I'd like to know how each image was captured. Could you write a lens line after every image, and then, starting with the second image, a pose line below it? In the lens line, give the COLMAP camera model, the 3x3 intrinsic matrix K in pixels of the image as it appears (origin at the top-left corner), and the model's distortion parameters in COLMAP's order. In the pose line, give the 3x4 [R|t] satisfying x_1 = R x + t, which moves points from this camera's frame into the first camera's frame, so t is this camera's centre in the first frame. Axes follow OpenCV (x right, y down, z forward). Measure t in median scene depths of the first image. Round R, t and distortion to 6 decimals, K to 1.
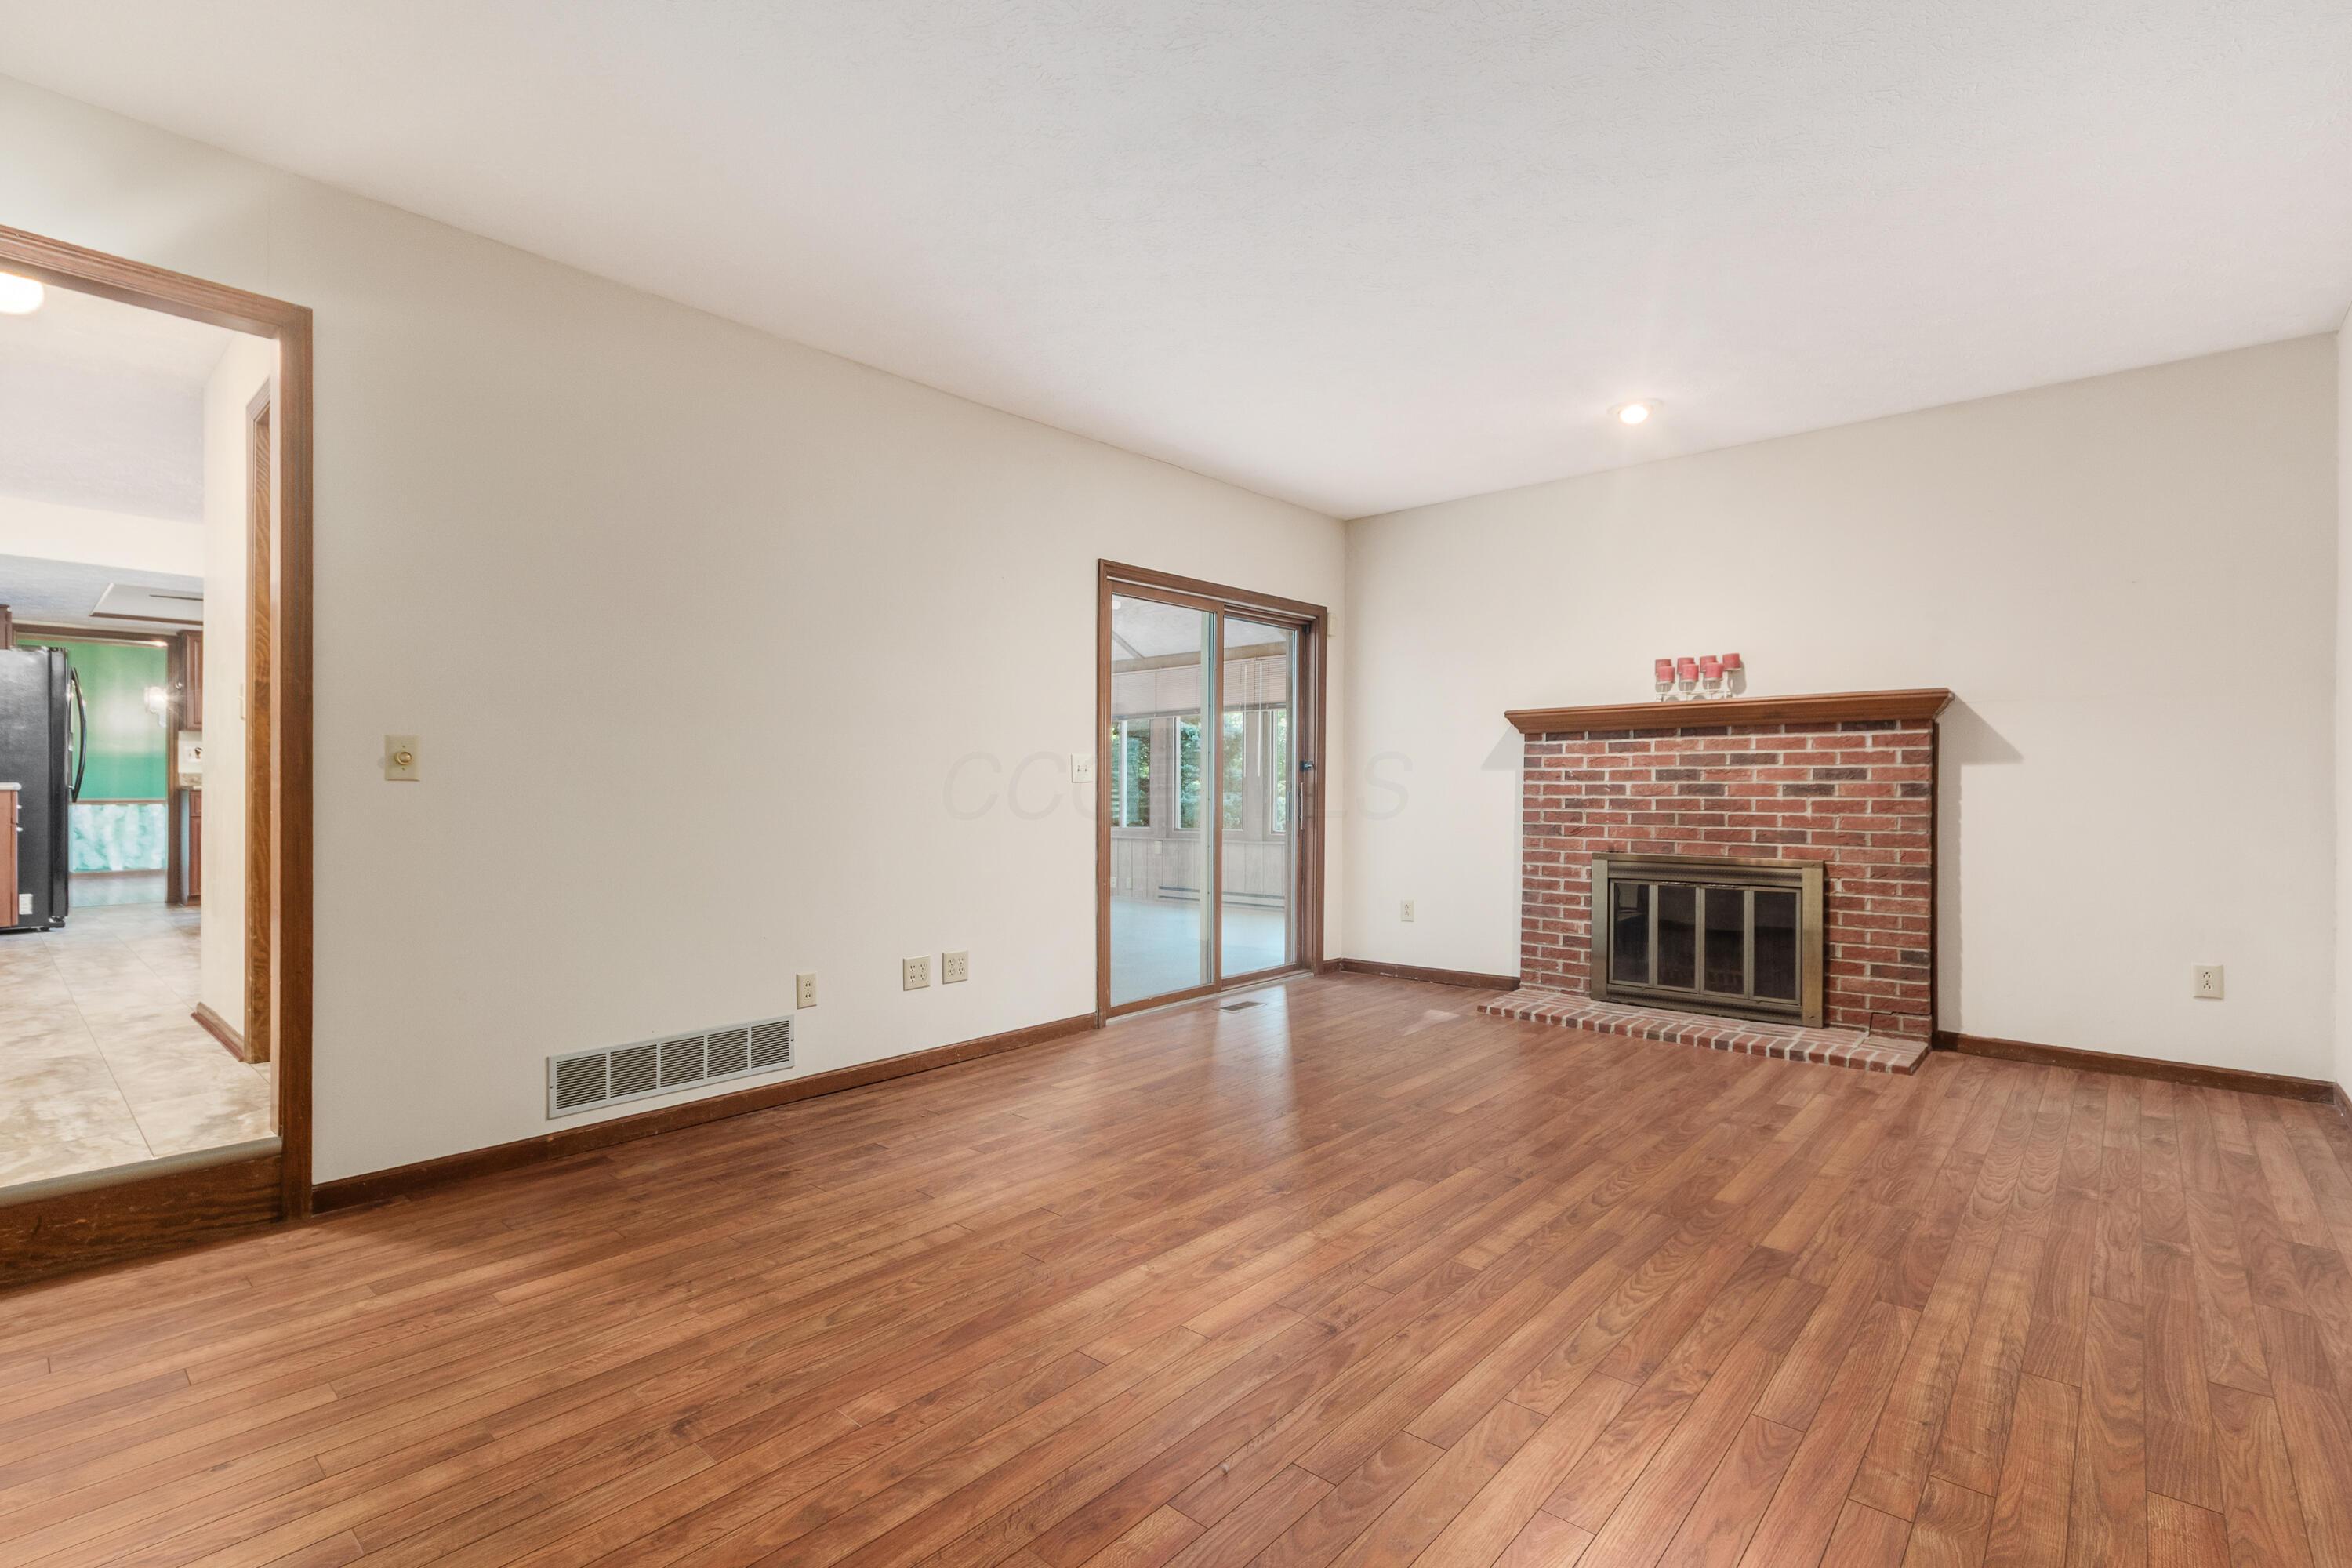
lens RADIAL K [[1062.7, 0, 1176.0], [0, 1062.7, 784.0], [0, 0, 1]] dist [0.000292, 0.000246]
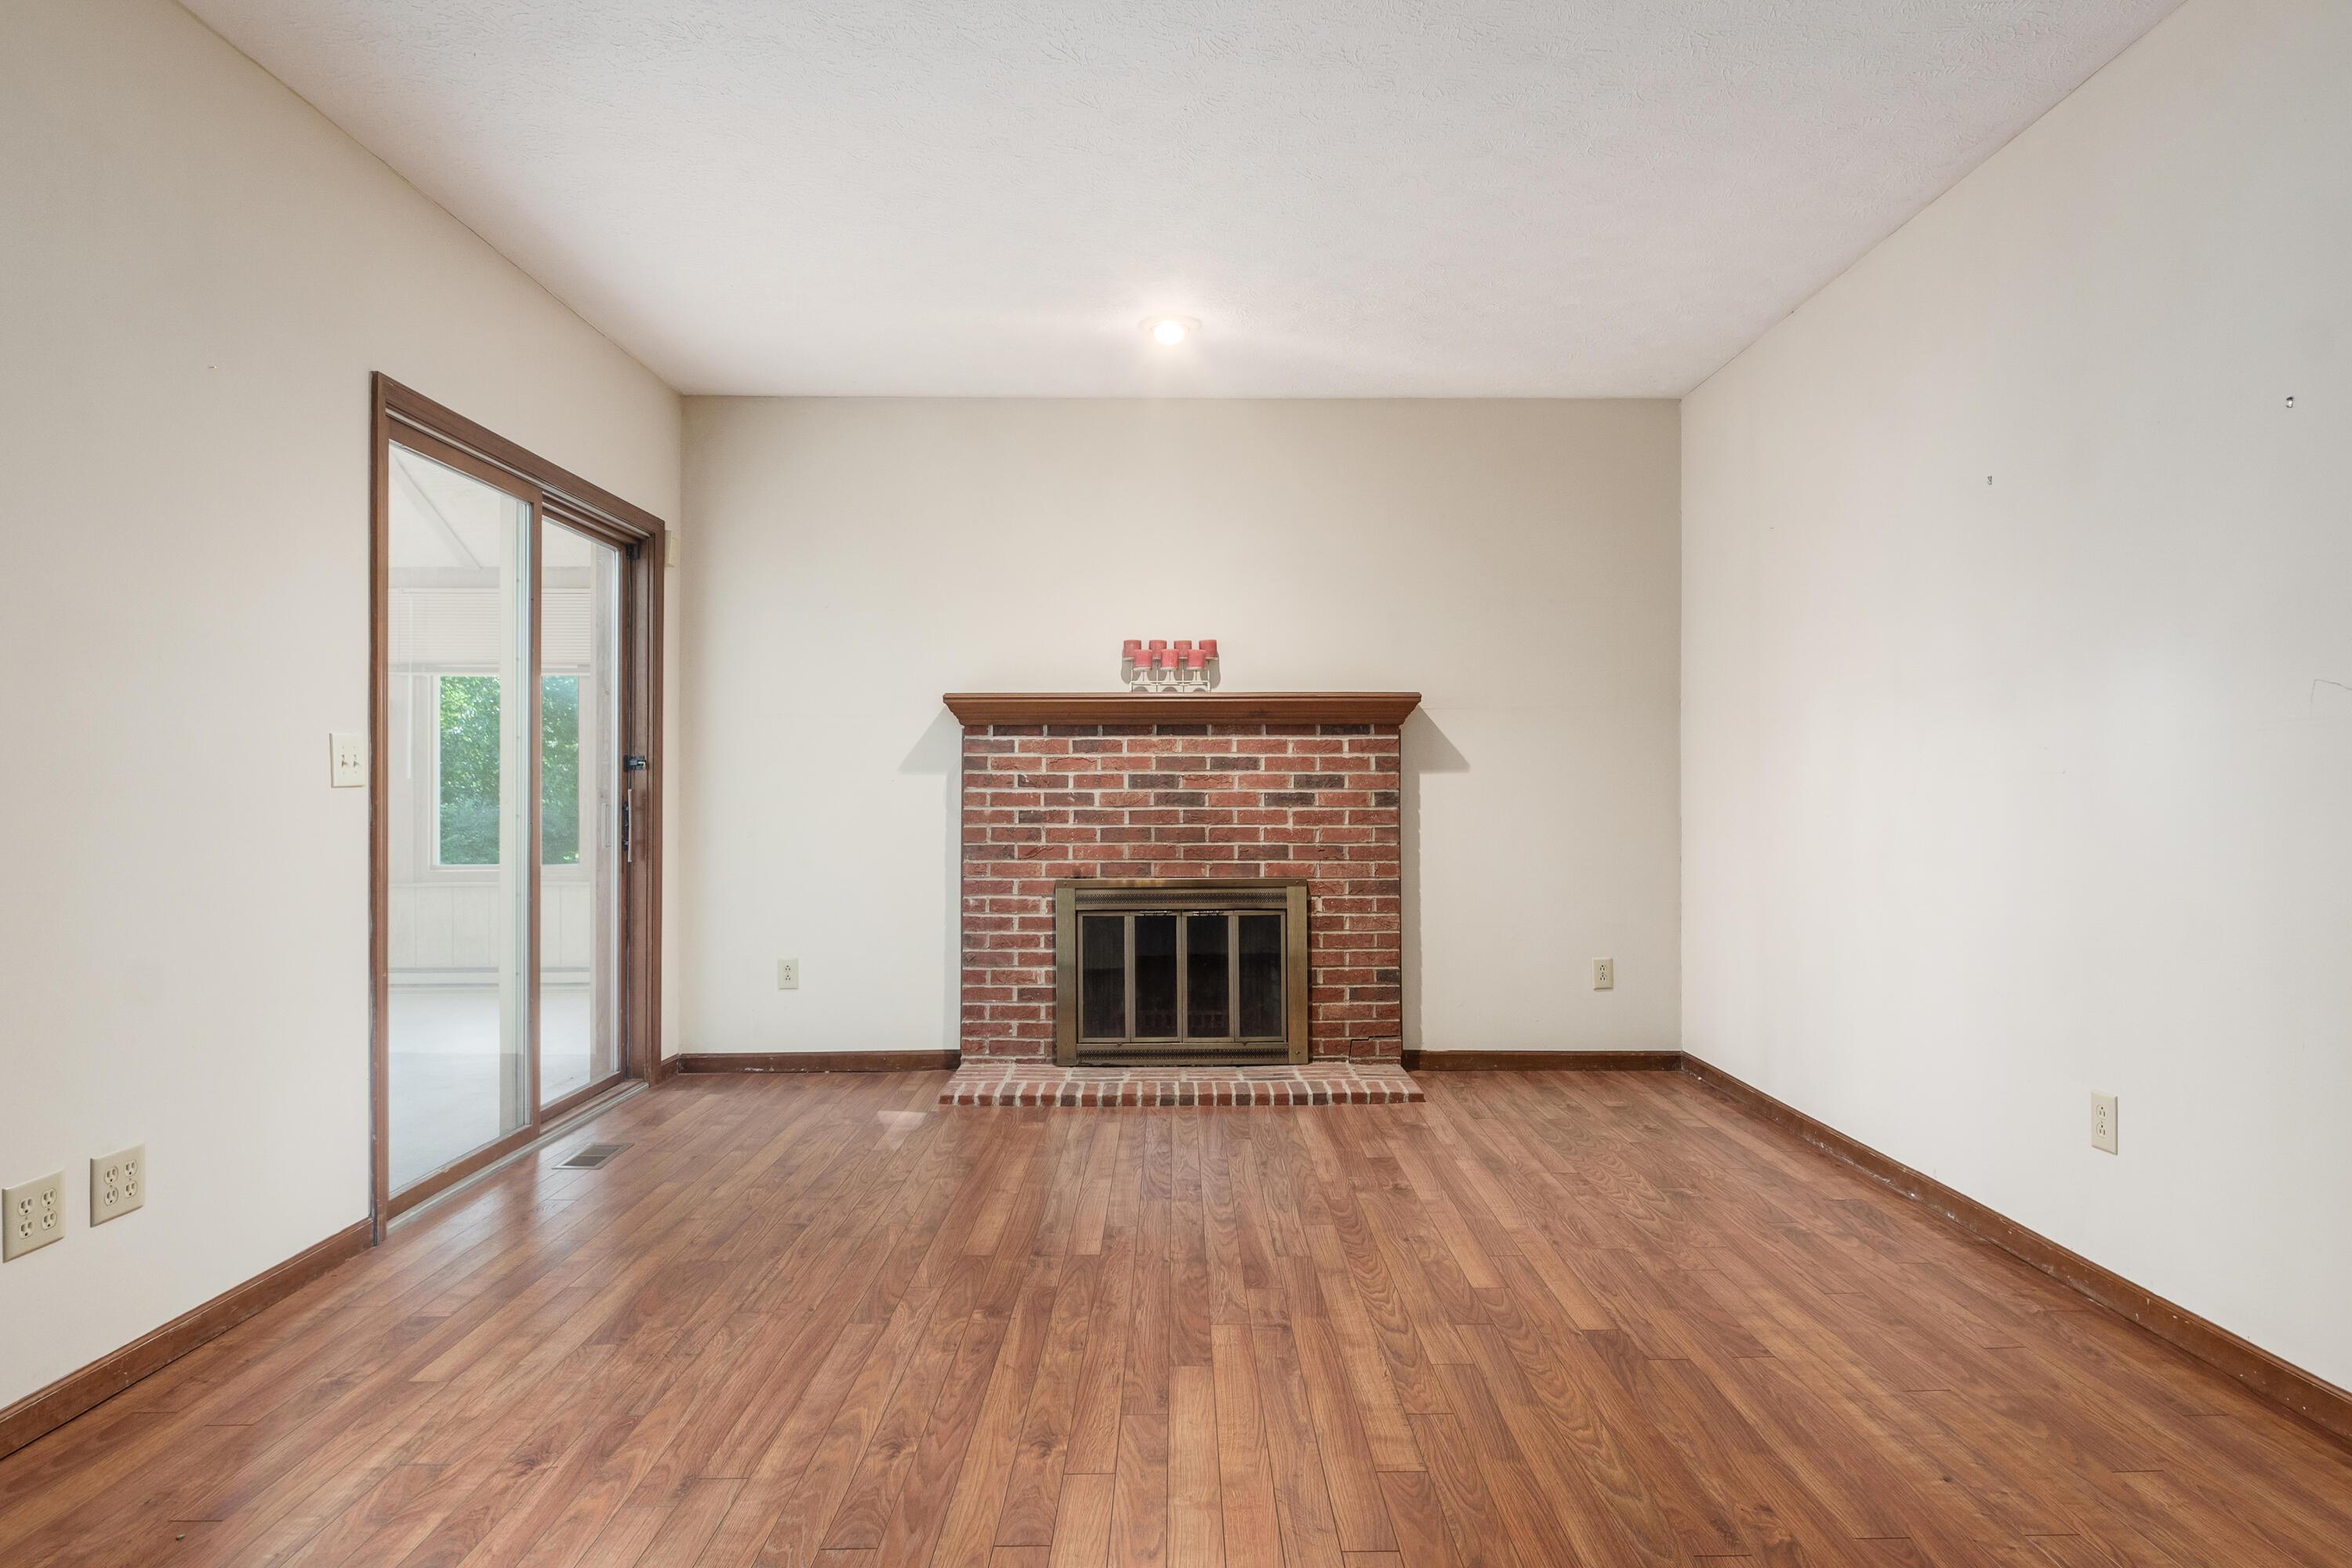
lens RADIAL K [[1338.1, 0, 1176.0], [0, 1338.1, 784.0], [0, 0, 1]] dist [0.001920, 0.001448]
pose [[0.741297, 0.006358, 0.671147, -0.227200], [-0.001974, 0.999971, -0.007292, 0.001197], [-0.671174, 0.004080, 0.741289, 0.225606]]
